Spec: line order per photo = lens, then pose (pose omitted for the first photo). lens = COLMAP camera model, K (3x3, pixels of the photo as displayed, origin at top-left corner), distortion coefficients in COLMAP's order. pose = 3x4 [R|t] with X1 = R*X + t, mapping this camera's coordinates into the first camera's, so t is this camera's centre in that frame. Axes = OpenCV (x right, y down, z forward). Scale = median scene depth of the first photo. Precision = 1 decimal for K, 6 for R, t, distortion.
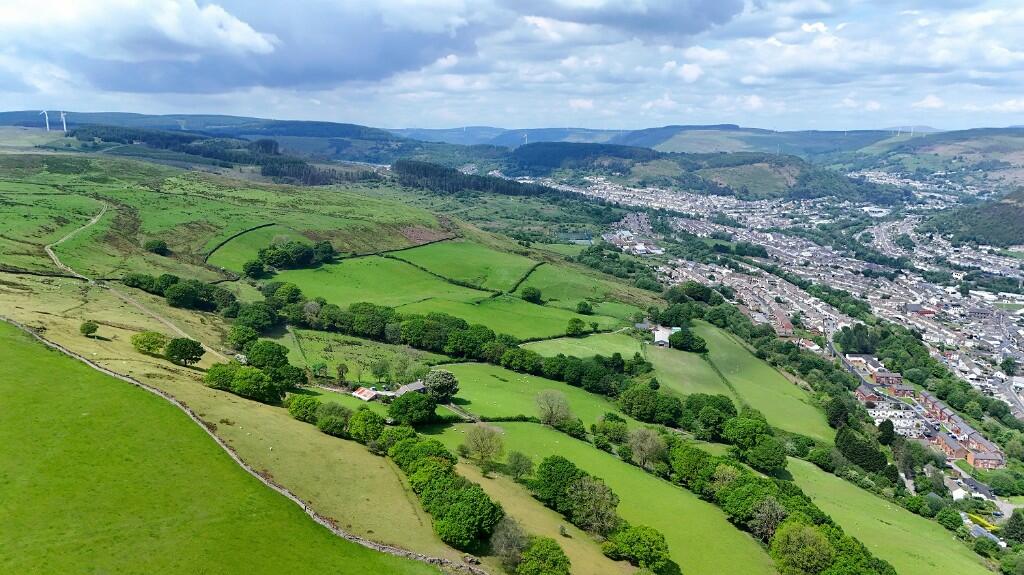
lens RADIAL K [[758.0, 0, 512.0], [0, 758.0, 287.5], [0, 0, 1]] dist [0.038323, -0.003866]
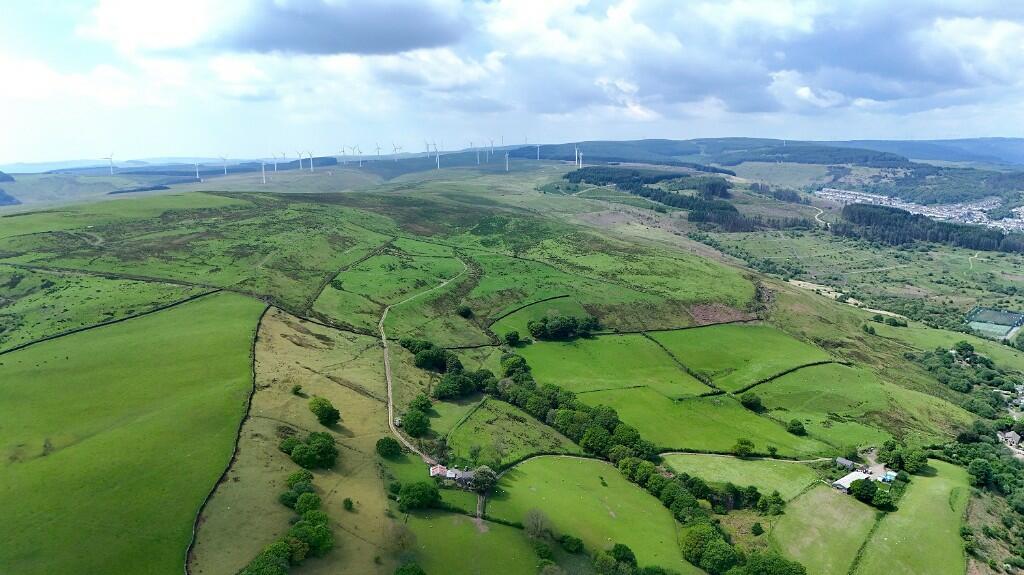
lens RADIAL K [[758.0, 0, 512.0], [0, 758.0, 287.5], [0, 0, 1]] dist [0.038323, -0.003866]
pose [[0.755990, 0.111253, -0.645060, 0.326938], [-0.113857, 0.992778, 0.037787, -0.109231], [0.644605, 0.044878, 0.763197, 0.022045]]
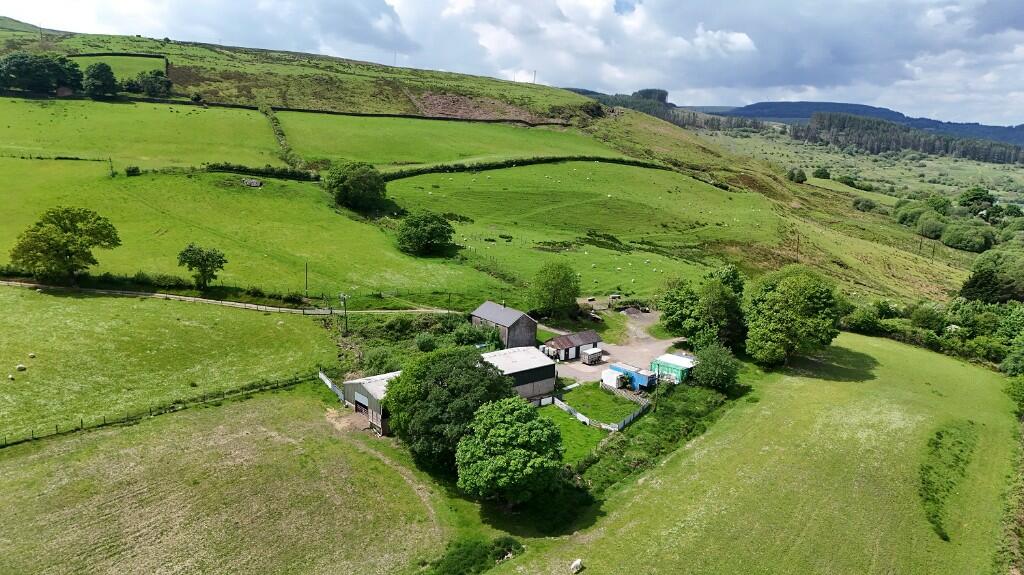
lens RADIAL K [[758.0, 0, 512.0], [0, 758.0, 287.5], [0, 0, 1]] dist [0.038323, -0.003866]
pose [[0.754662, 0.134982, -0.642078, 0.232948], [-0.140376, 0.989166, 0.042958, 0.024439], [0.640921, 0.057714, 0.765434, 0.622464]]
